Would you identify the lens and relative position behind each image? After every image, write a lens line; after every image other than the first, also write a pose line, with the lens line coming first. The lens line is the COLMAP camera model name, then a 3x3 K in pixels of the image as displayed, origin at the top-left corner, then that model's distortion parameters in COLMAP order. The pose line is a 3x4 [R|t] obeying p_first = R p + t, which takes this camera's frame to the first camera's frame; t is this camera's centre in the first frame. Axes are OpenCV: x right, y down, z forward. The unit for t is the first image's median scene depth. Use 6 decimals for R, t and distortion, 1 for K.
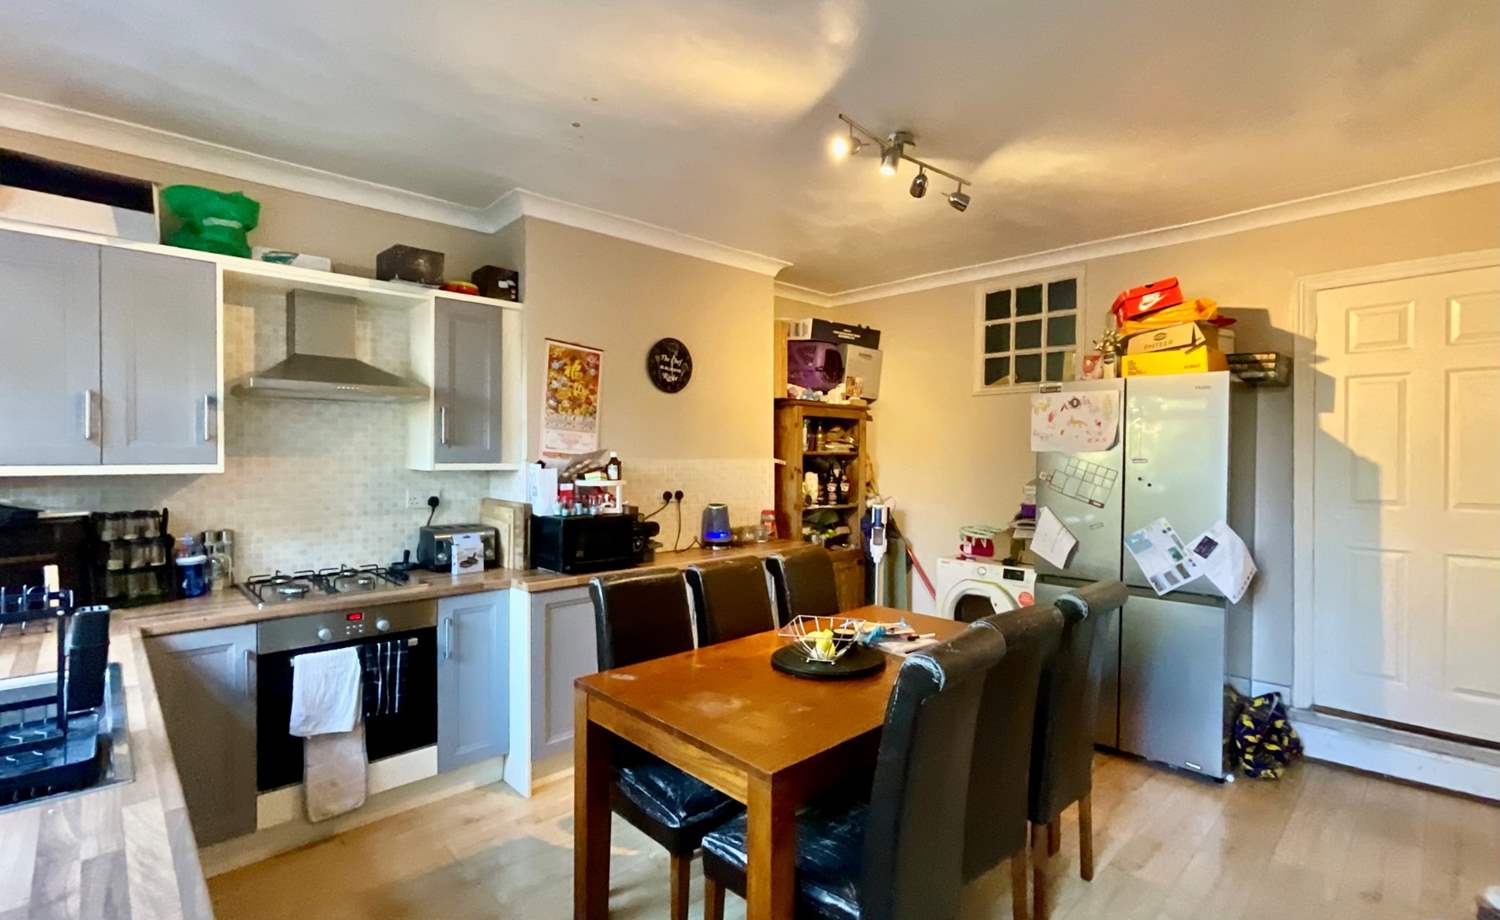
lens RADIAL K [[674.2, 0, 746.3], [0, 674.2, 447.1], [0, 0, 1]] dist [0.001042, 0.000070]
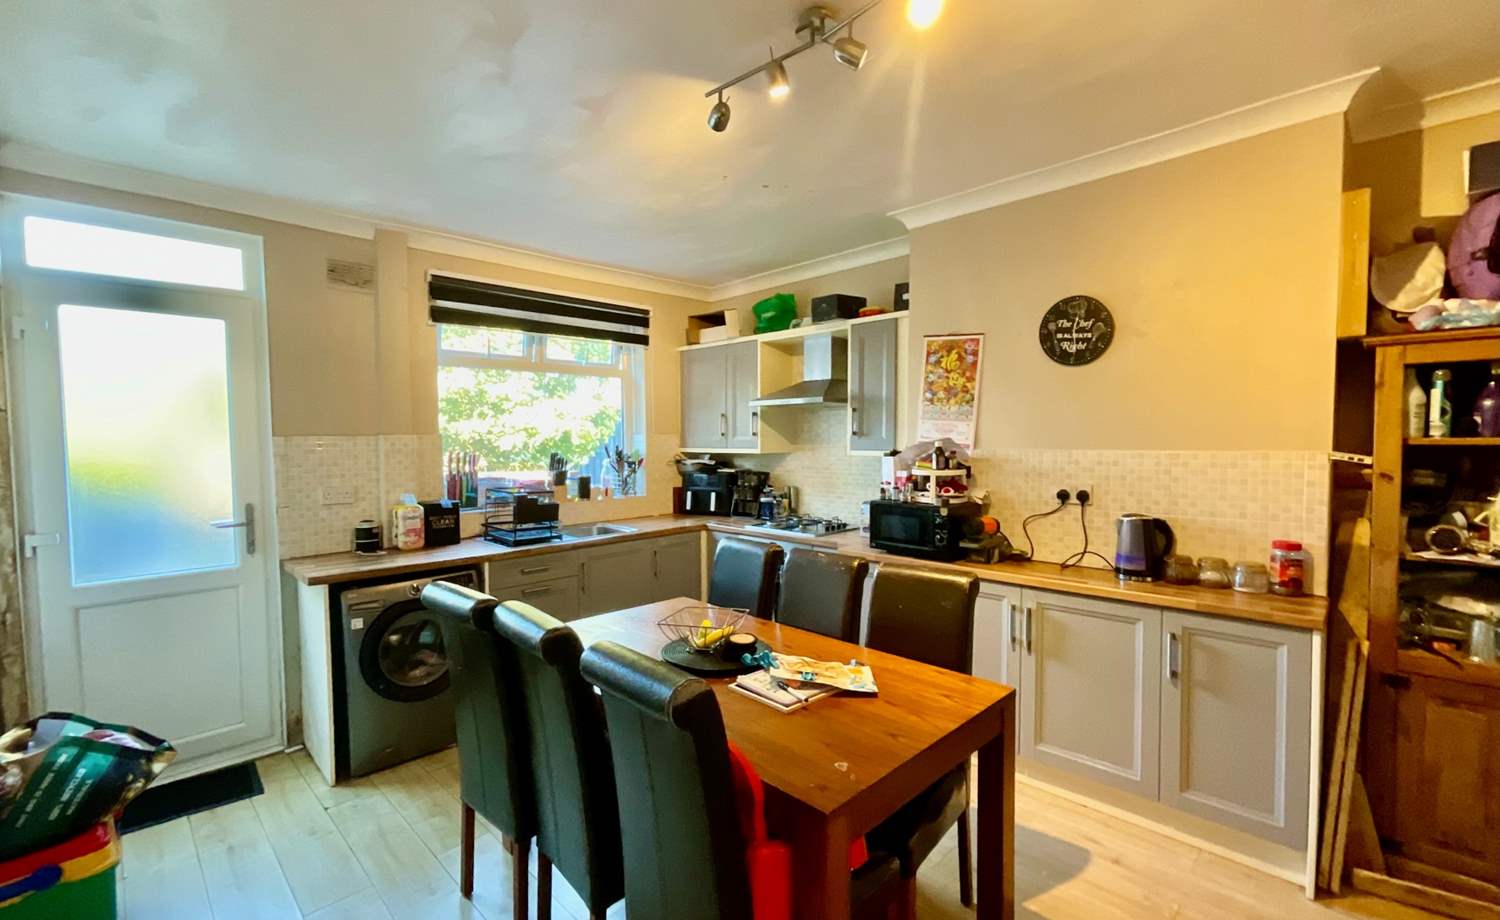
lens RADIAL K [[650.9, 0, 750.0], [0, 650.9, 460.0], [0, 0, 1]] dist [0.001038, 0.000045]
pose [[0.021237, 0.022136, -0.999529, 0.706690], [0.002759, 0.999750, 0.022200, 0.012726], [0.999771, -0.003229, 0.021170, 0.663965]]
